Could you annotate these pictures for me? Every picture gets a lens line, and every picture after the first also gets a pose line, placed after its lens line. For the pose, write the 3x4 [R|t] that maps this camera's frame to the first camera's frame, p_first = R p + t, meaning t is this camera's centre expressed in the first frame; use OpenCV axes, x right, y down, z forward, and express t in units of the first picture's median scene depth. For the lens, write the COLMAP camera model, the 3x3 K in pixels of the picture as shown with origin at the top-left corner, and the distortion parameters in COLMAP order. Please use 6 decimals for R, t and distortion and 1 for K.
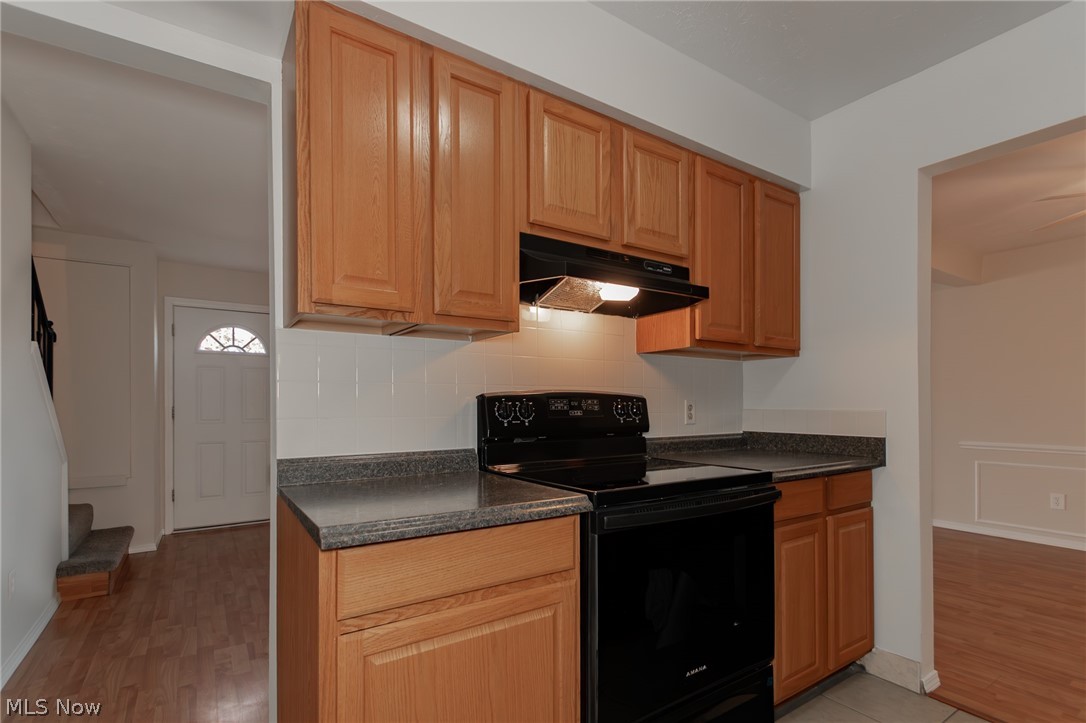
lens RADIAL K [[506.0, 0, 545.8], [0, 506.0, 405.2], [0, 0, 1]] dist [0.007803, -0.002401]
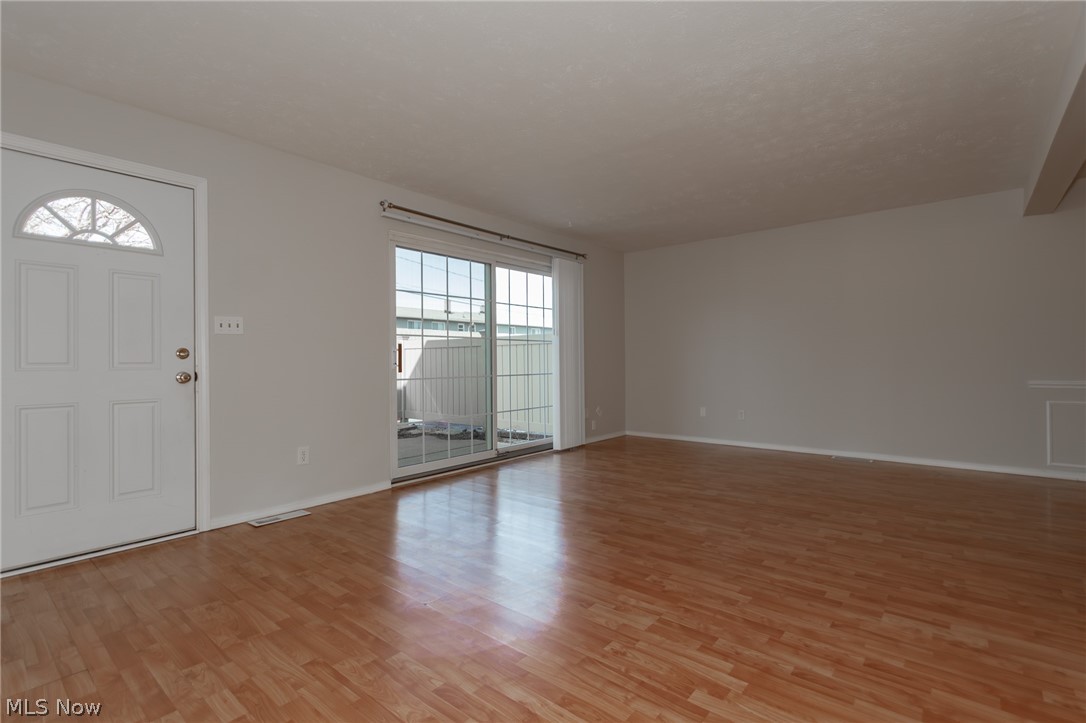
lens RADIAL K [[506.0, 0, 548.0], [0, 506.0, 356.8], [0, 0, 1]] dist [0.007803, -0.002401]
pose [[0.959815, -0.002124, 0.280626, -0.732311], [0.005501, 0.999922, -0.011245, 0.074890], [-0.280580, 0.012337, 0.959751, 0.814710]]
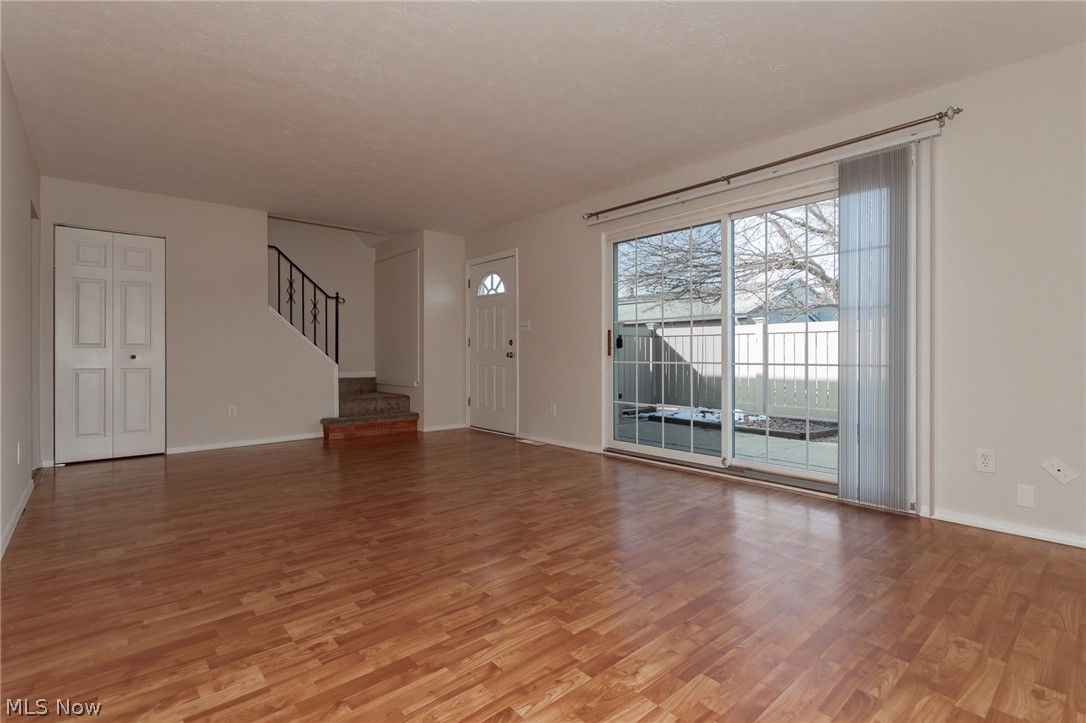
lens RADIAL K [[506.0, 0, 537.3], [0, 506.0, 360.0], [0, 0, 1]] dist [0.007803, -0.002401]
pose [[0.124571, 0.018188, -0.992044, 1.623515], [0.000522, 0.999831, 0.018397, 0.088723], [0.992210, -0.002810, 0.124541, 2.381174]]
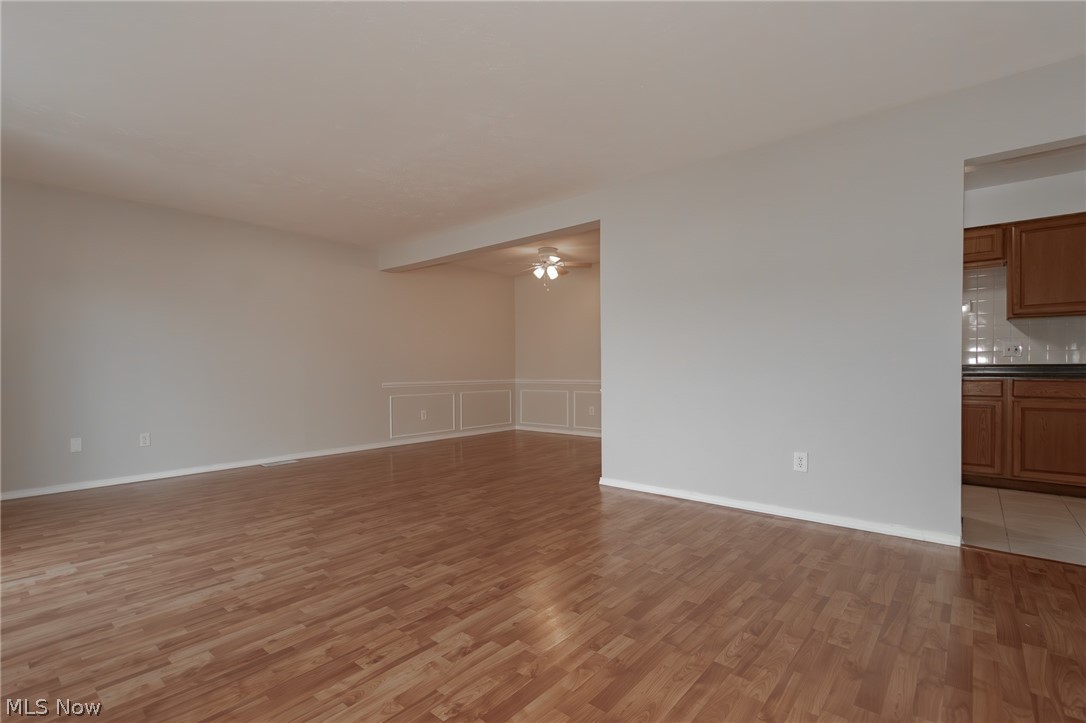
lens RADIAL K [[506.0, 0, 529.9], [0, 506.0, 377.1], [0, 0, 1]] dist [0.007803, -0.002401]
pose [[-0.257914, -0.011001, 0.966105, -1.479050], [0.008782, 0.999867, 0.013730, 0.090176], [-0.966128, 0.012026, -0.257783, 2.277244]]
